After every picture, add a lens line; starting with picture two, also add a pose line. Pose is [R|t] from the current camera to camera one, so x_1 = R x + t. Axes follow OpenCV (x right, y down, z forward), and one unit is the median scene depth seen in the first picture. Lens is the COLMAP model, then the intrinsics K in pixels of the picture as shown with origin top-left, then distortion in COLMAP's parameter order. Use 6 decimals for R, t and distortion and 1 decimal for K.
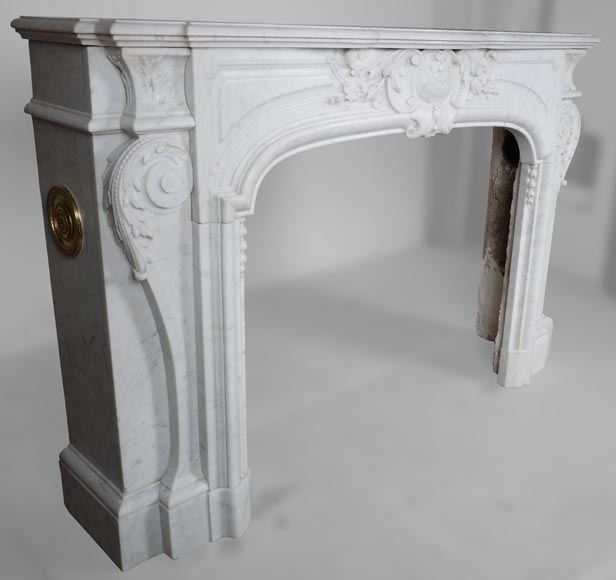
lens RADIAL K [[750.7, 0, 391.6], [0, 750.7, 258.0], [0, 0, 1]] dist [-0.014572, -0.027285]
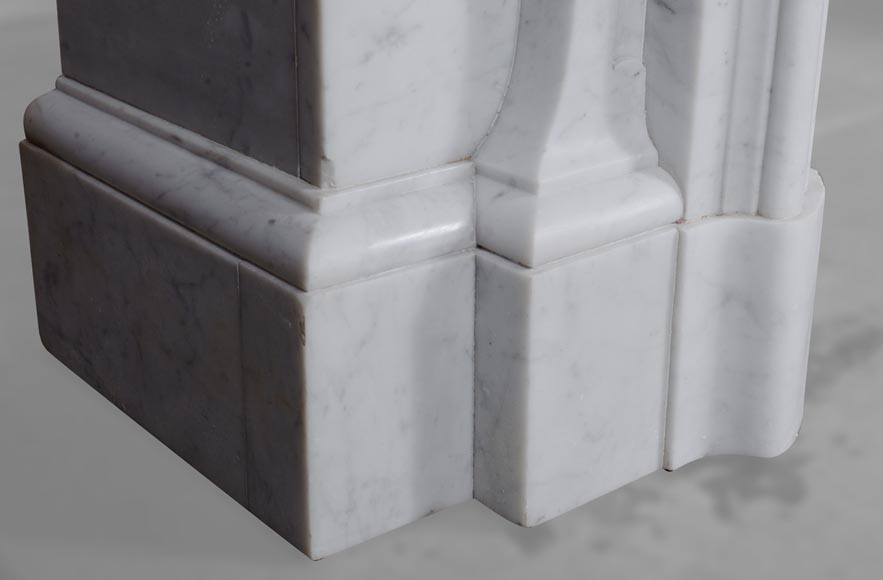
lens RADIAL K [[1411.1, 0, 441.5], [0, 1411.1, 290.0], [0, 0, 1]] dist [-0.014949, -0.017738]
pose [[0.992352, 0.011708, -0.122885, -0.312386], [-0.002176, 0.996997, 0.077414, 0.354862], [0.123422, -0.076554, 0.989397, 0.689850]]
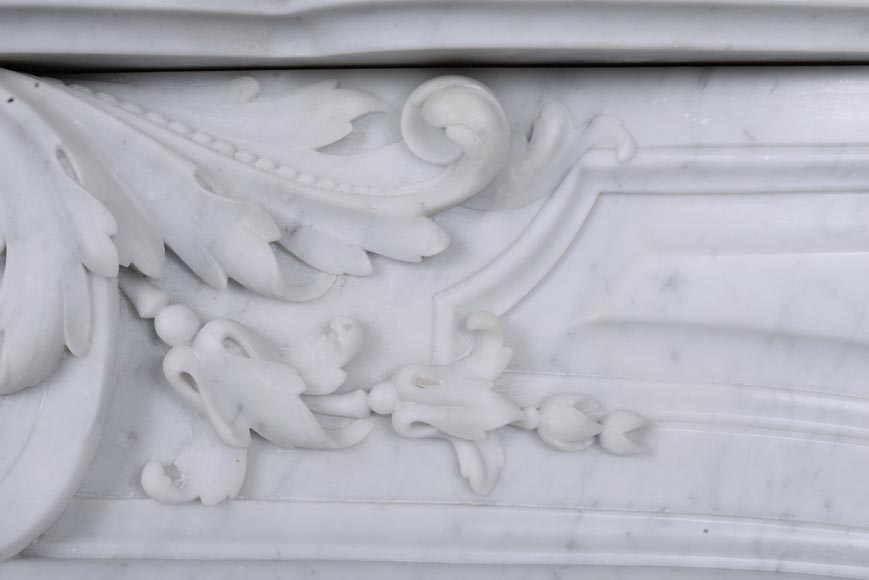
lens RADIAL K [[1318.6, 0, 413.3], [0, 1318.6, 288.7], [0, 0, 1]] dist [-0.134722, -0.016933]
pose [[0.707521, -0.018885, -0.706440, 0.378919], [-0.166486, 0.967052, -0.192593, -0.286205], [0.686801, 0.253876, 0.681066, 1.205602]]
